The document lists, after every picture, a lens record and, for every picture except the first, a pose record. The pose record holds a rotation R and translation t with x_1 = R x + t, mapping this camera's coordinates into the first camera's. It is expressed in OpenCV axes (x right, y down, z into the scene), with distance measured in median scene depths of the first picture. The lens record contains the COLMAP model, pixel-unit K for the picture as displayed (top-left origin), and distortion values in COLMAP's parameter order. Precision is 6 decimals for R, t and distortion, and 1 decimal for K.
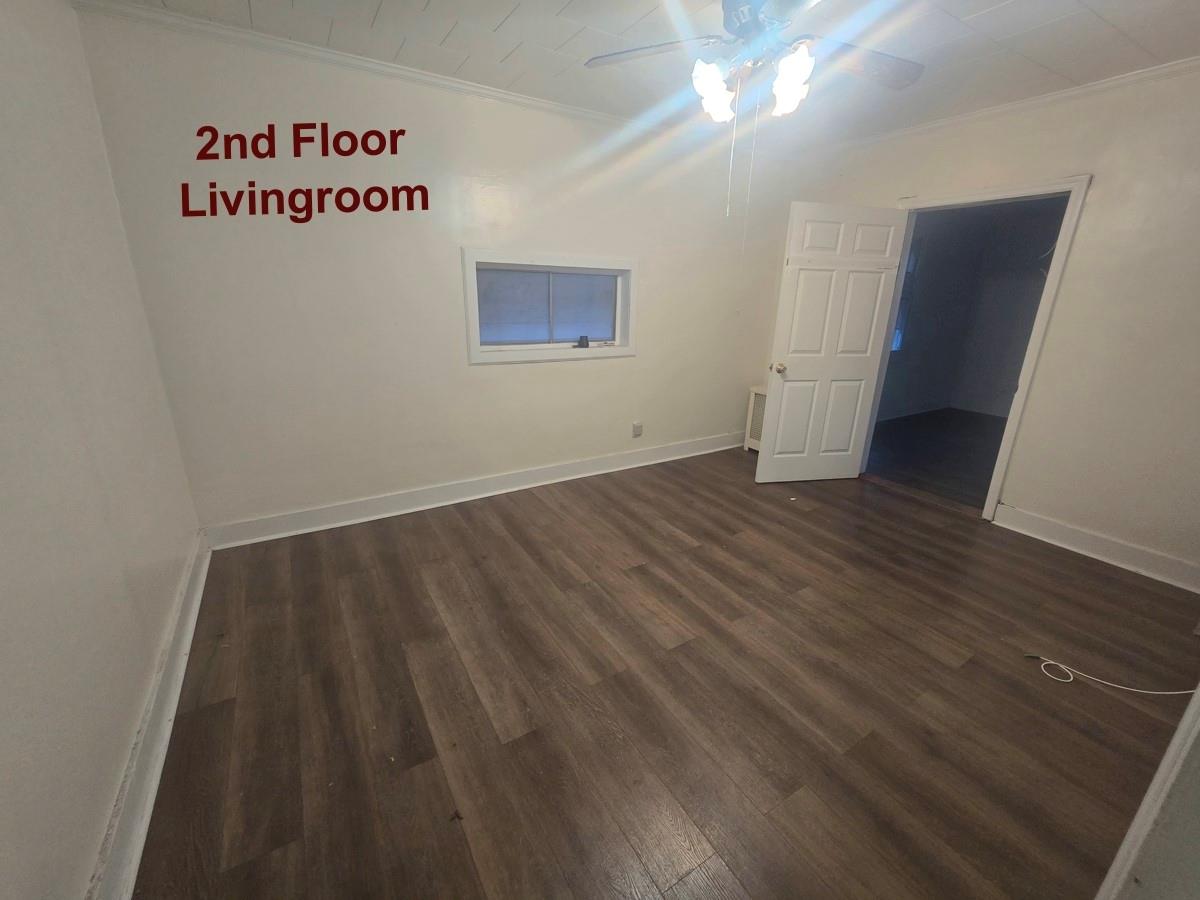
lens RADIAL K [[490.5, 0, 597.7], [0, 490.5, 446.1], [0, 0, 1]] dist [0.000986, 0.000065]
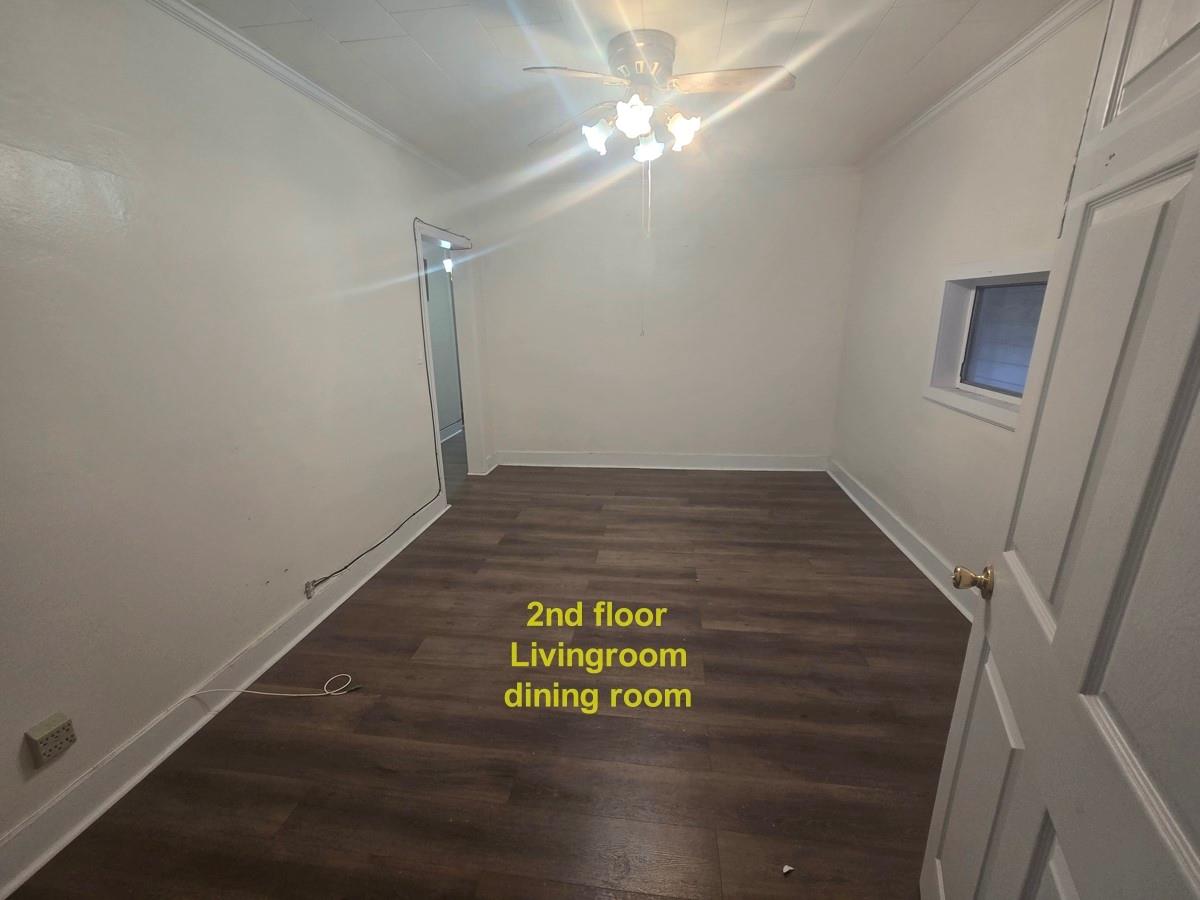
lens RADIAL K [[490.5, 0, 600.8], [0, 490.5, 450.2], [0, 0, 1]] dist [0.000986, 0.000065]
pose [[-0.632413, 0.196870, -0.749197, 1.157396], [-0.237832, 0.871105, 0.429664, -0.476813], [0.737218, 0.449908, -0.504076, 1.559044]]
